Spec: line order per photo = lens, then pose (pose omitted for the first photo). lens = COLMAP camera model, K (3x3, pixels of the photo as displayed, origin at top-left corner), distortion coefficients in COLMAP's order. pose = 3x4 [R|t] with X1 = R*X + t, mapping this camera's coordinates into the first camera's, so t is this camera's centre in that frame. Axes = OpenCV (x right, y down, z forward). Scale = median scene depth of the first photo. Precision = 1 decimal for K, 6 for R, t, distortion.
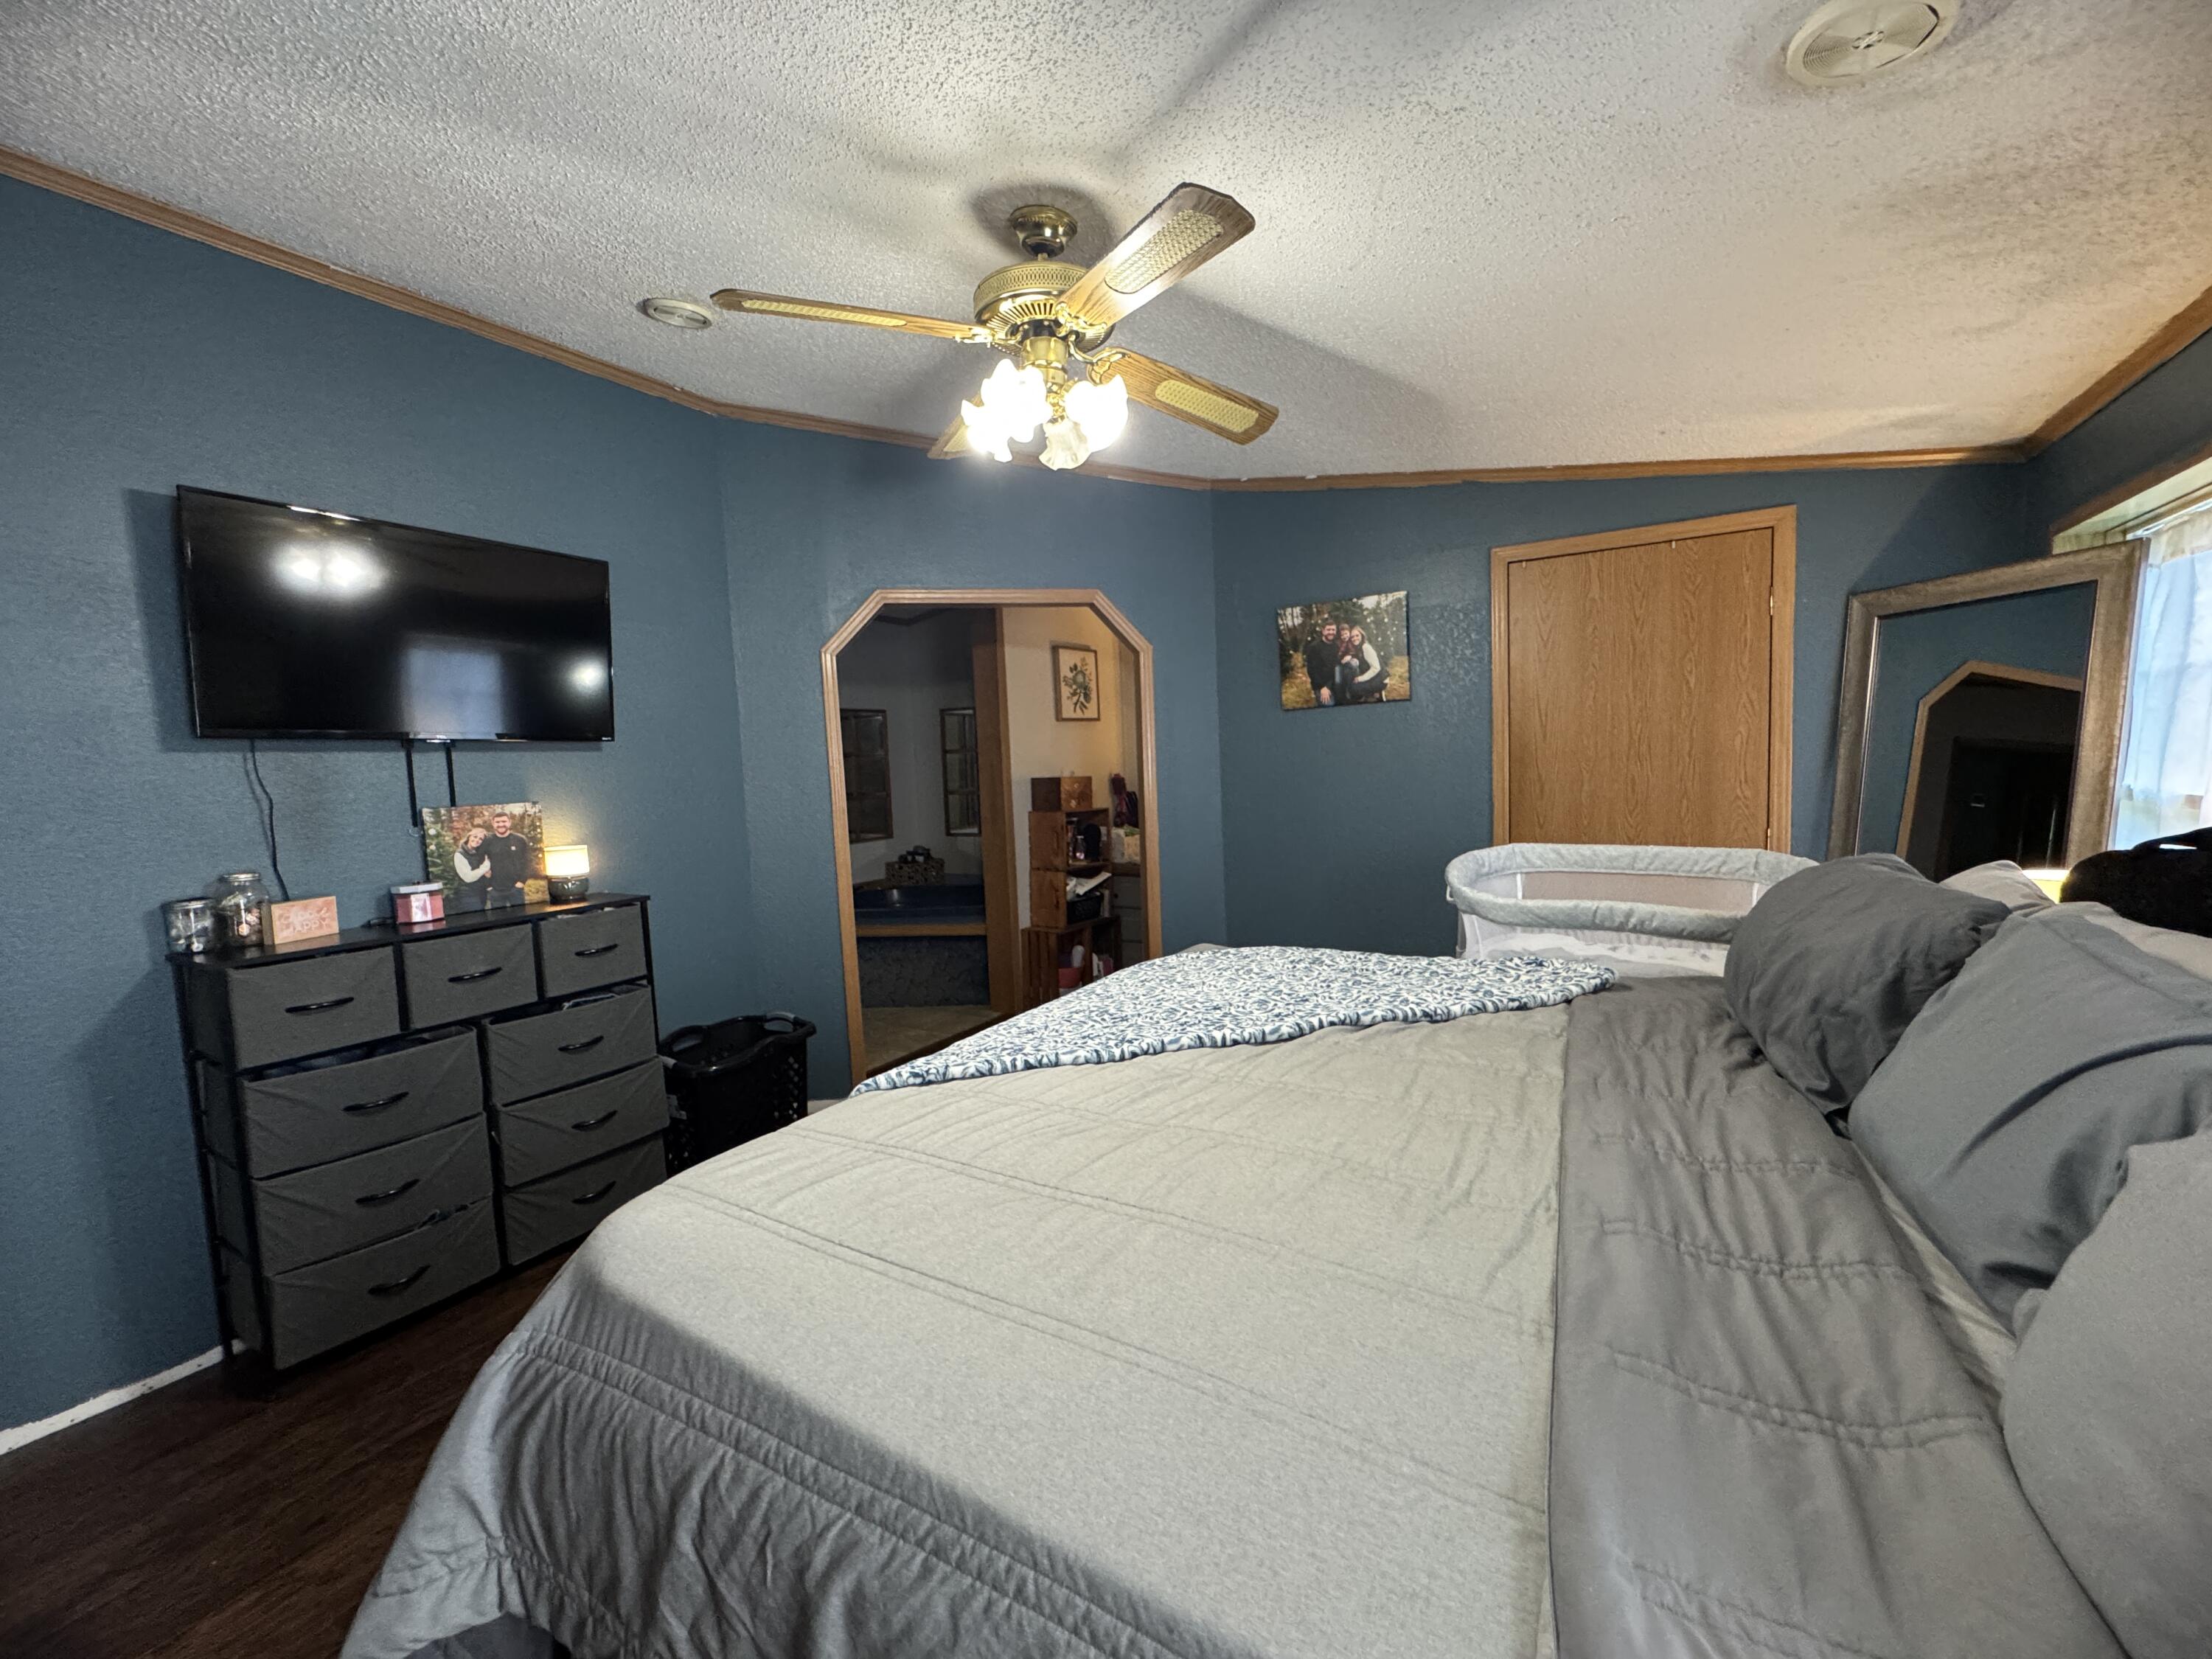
lens RADIAL K [[885.9, 0, 1105.2], [0, 885.9, 832.4], [0, 0, 1]] dist [-0.001574, 0.000261]
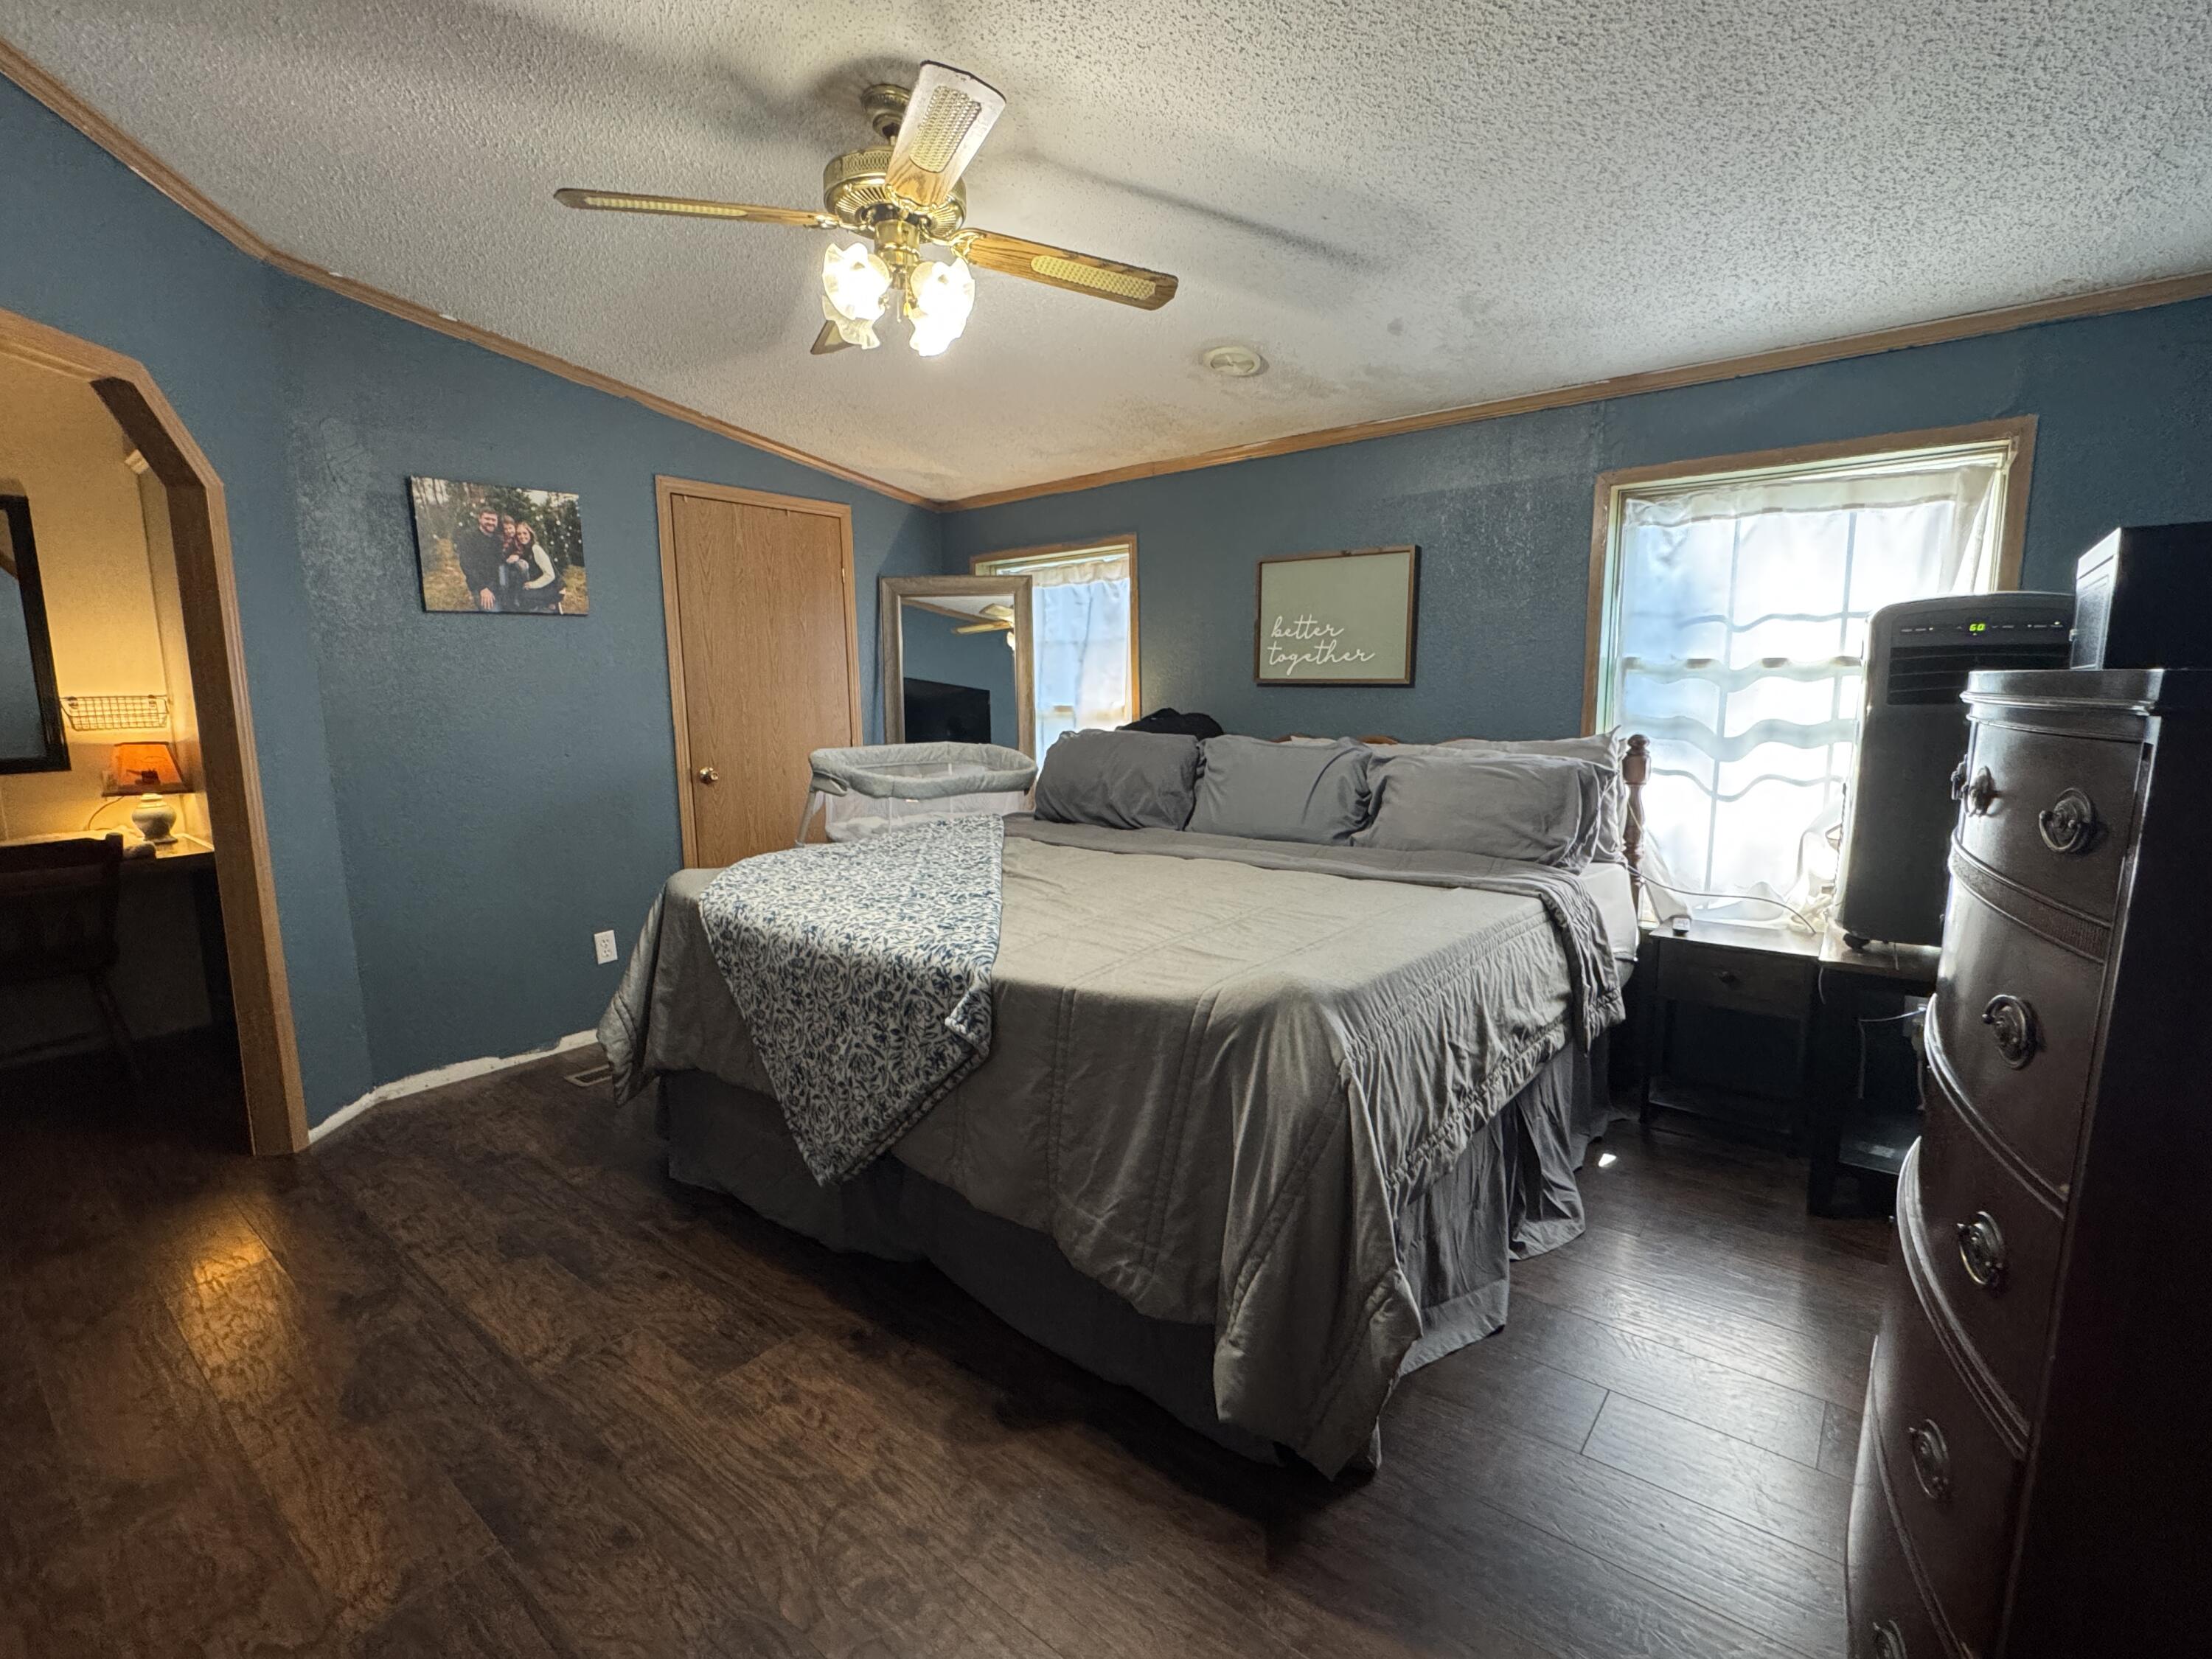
lens RADIAL K [[1016.6, 0, 1106.0], [0, 1016.6, 829.5], [0, 0, 1]] dist [-0.000615, -0.000037]
pose [[0.130939, -0.098776, 0.986457, -0.637543], [0.092588, 0.991894, 0.087030, 0.027164], [-0.987057, 0.079938, 0.139023, 0.336421]]
